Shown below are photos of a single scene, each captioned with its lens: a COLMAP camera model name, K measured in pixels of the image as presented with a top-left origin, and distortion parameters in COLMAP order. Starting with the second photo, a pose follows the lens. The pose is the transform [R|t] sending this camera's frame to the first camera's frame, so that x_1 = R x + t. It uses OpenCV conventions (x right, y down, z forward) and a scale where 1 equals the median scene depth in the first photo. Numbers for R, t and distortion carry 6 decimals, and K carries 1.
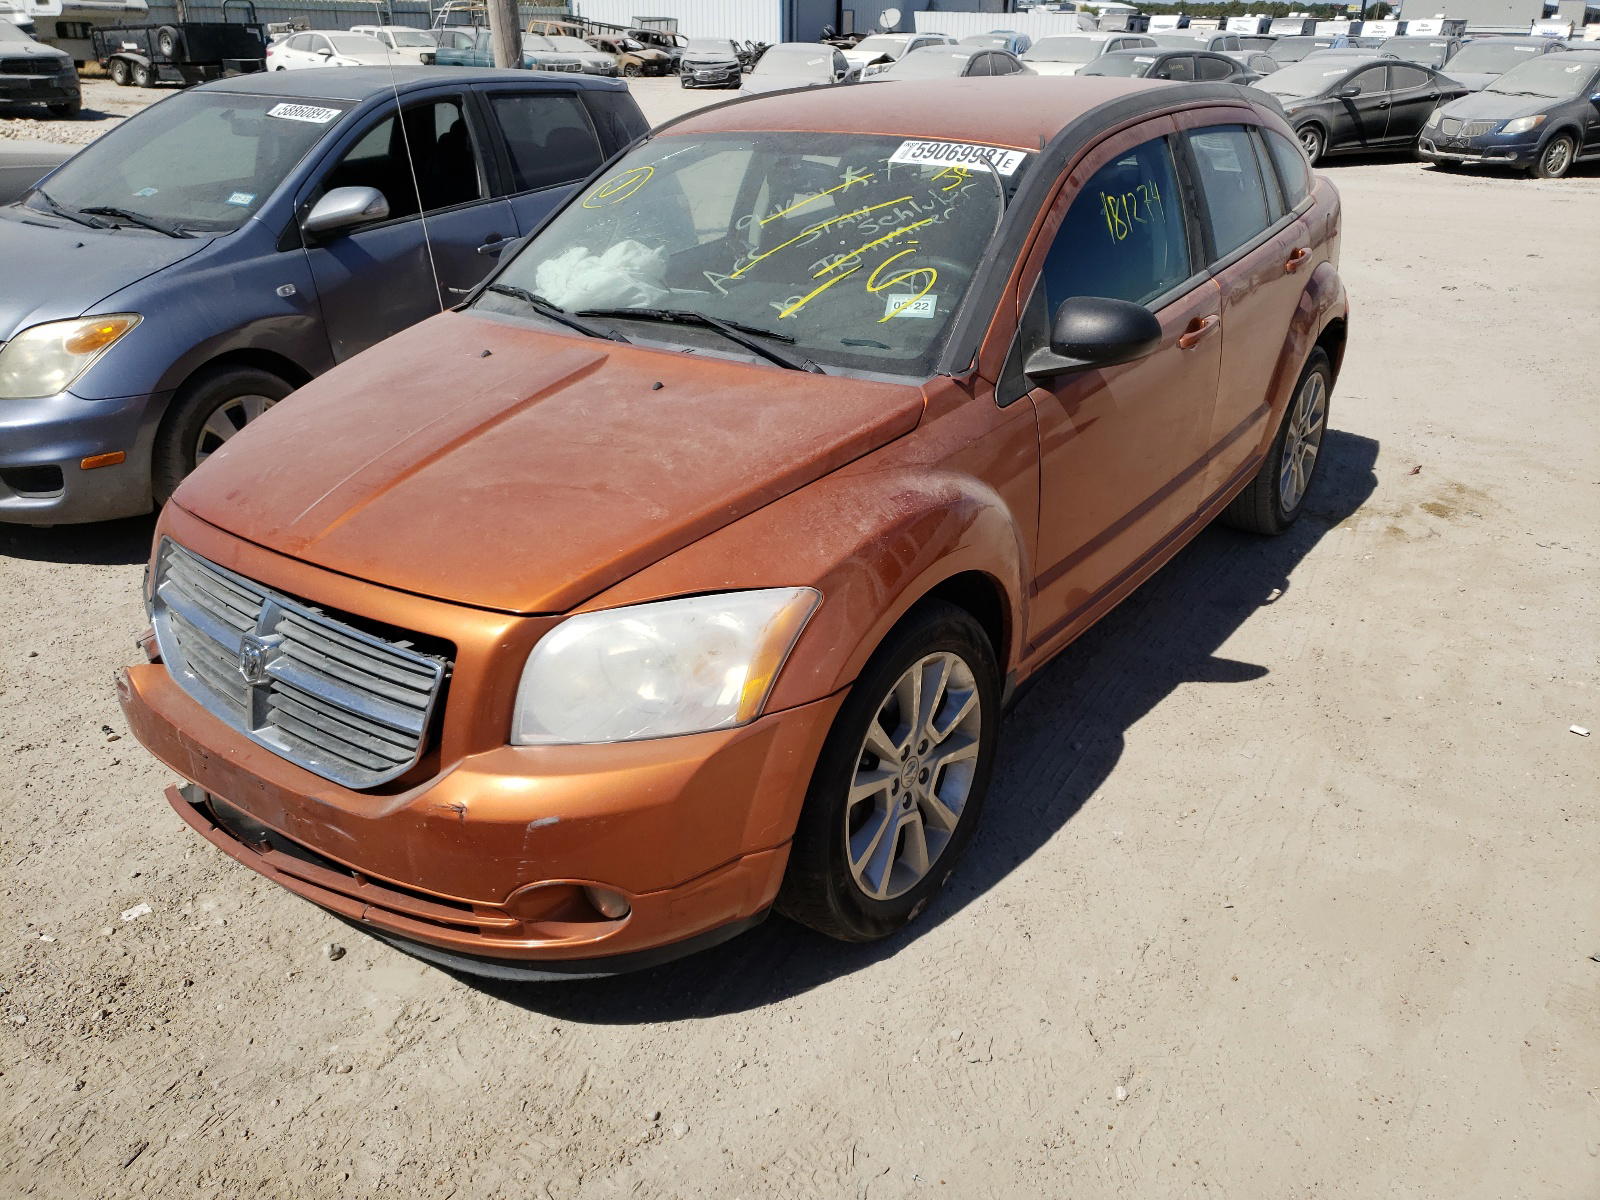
lens RADIAL K [[1214.5, 0, 805.3], [0, 1214.5, 588.2], [0, 0, 1]] dist [0.013760, 0.009014]
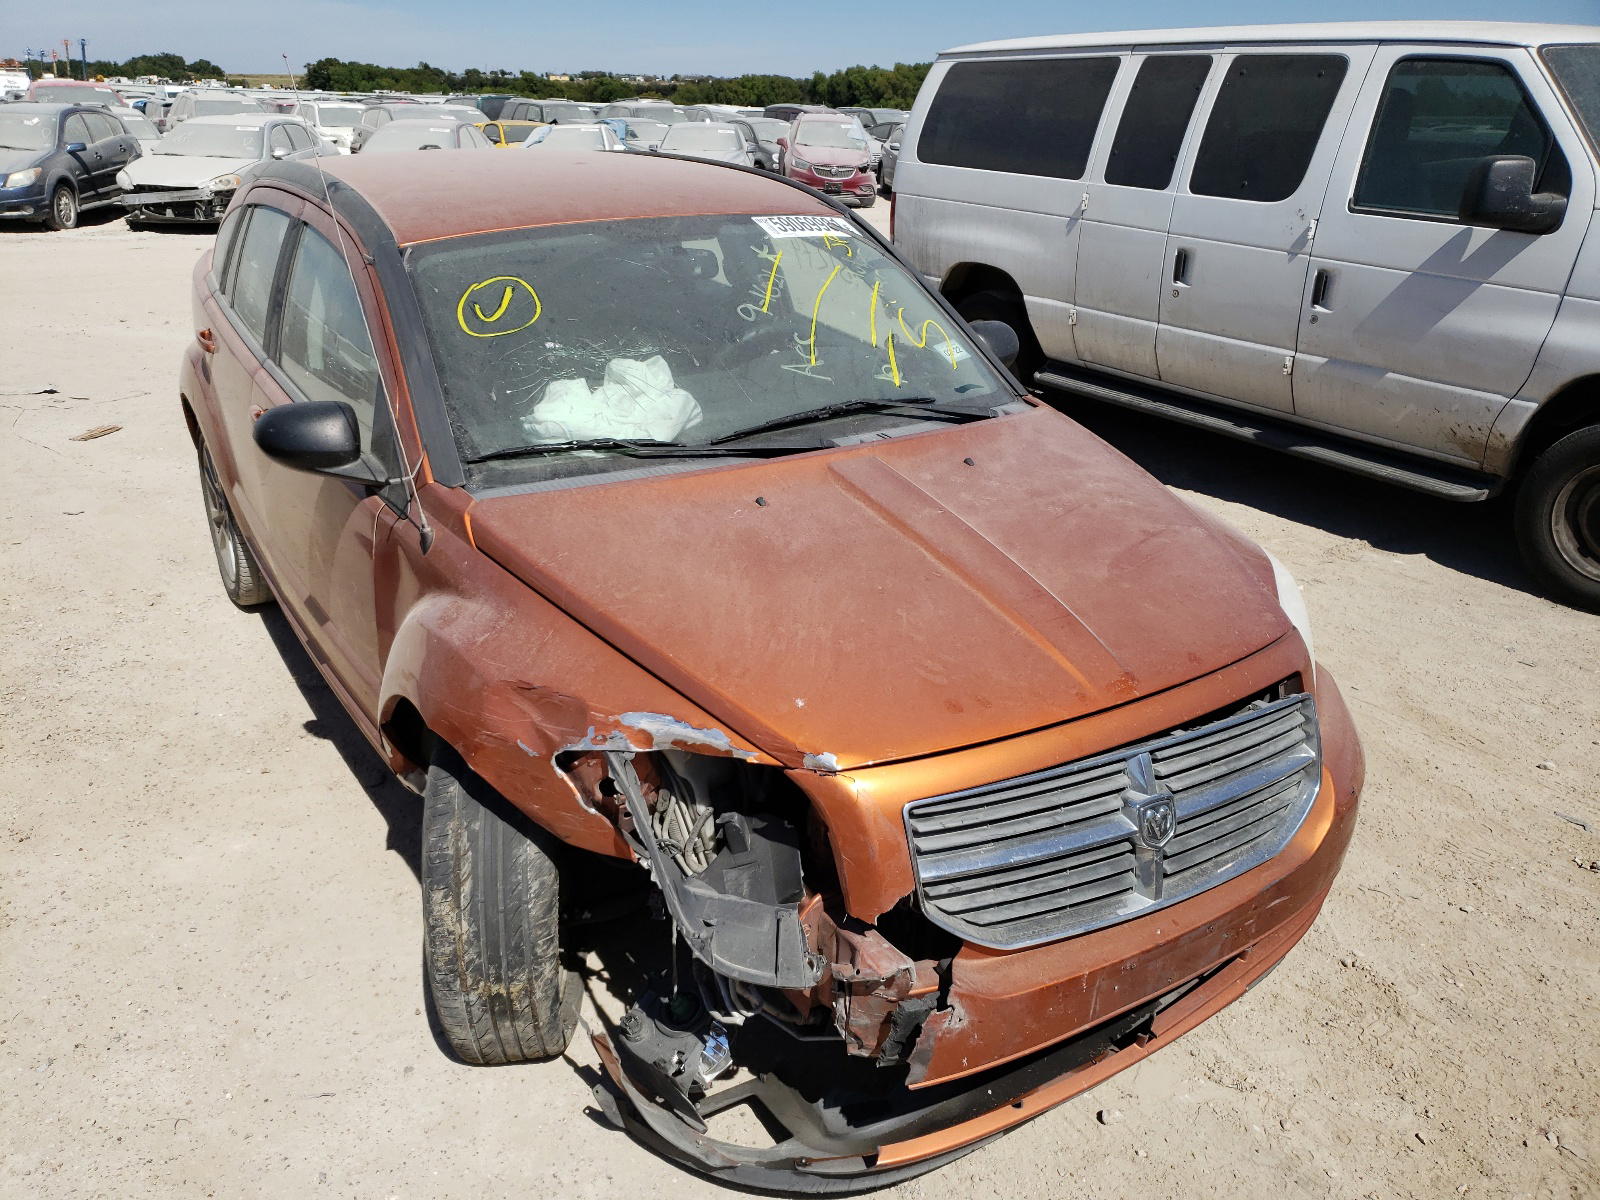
lens RADIAL K [[1214.5, 0, 801.4], [0, 1214.5, 615.9], [0, 0, 1]] dist [0.013760, 0.009014]
pose [[0.413714, -0.362119, 0.835291, -0.944097], [0.374160, 0.904055, 0.206612, -0.272980], [-0.829967, 0.227054, 0.509510, 0.540513]]
